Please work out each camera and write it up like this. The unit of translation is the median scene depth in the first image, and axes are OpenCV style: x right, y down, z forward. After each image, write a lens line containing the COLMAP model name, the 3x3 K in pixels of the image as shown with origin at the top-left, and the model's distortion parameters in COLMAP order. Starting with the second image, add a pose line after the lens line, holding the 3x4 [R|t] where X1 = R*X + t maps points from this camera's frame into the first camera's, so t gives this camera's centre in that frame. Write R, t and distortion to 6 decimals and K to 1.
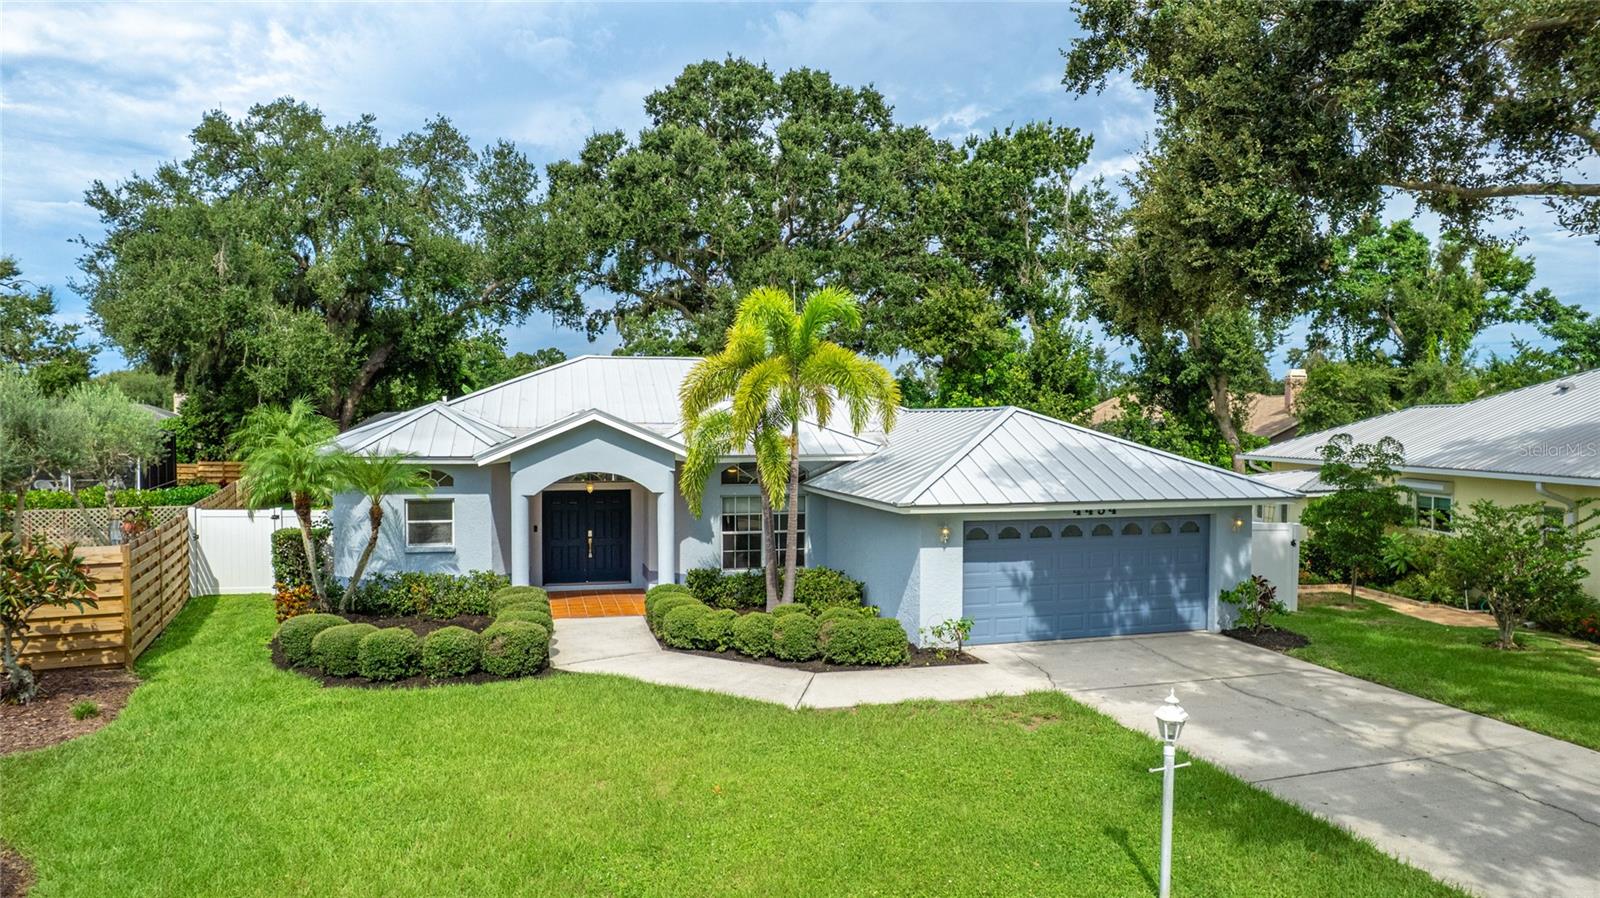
lens RADIAL K [[1025.7, 0, 811.7], [0, 1025.7, 447.3], [0, 0, 1]] dist [-0.080533, 0.075885]
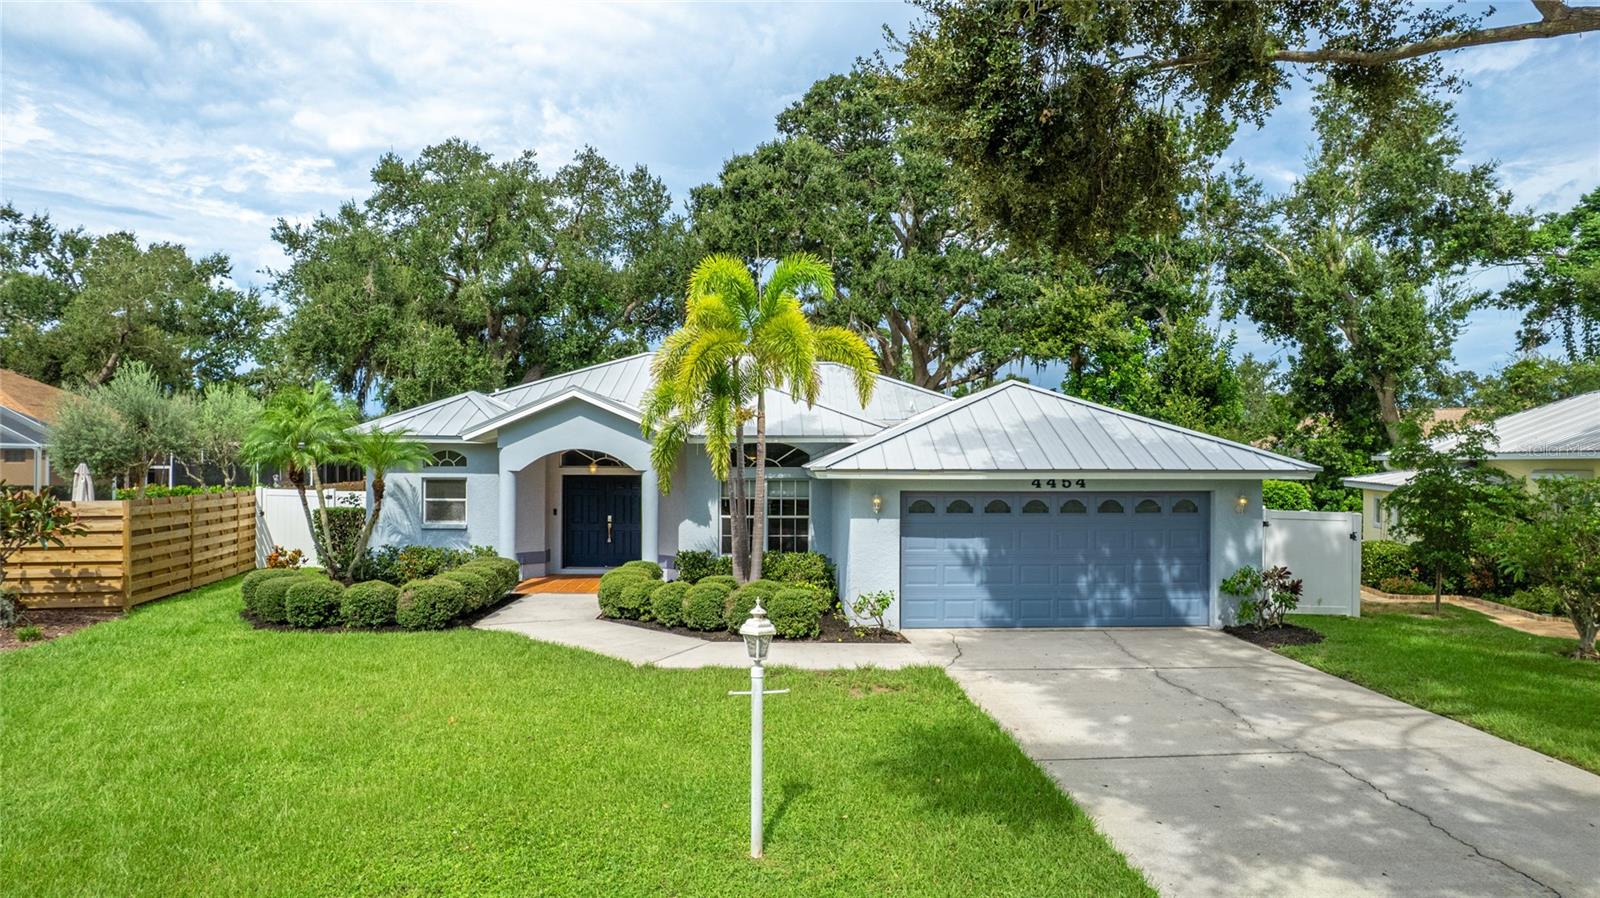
lens RADIAL K [[1025.7, 0, 811.7], [0, 1025.7, 447.3], [0, 0, 1]] dist [-0.080533, 0.075885]
pose [[0.972763, -0.002248, -0.231790, 0.254129], [-0.006657, 0.999270, -0.037627, 0.060847], [0.231706, 0.038145, 0.972038, 0.072888]]
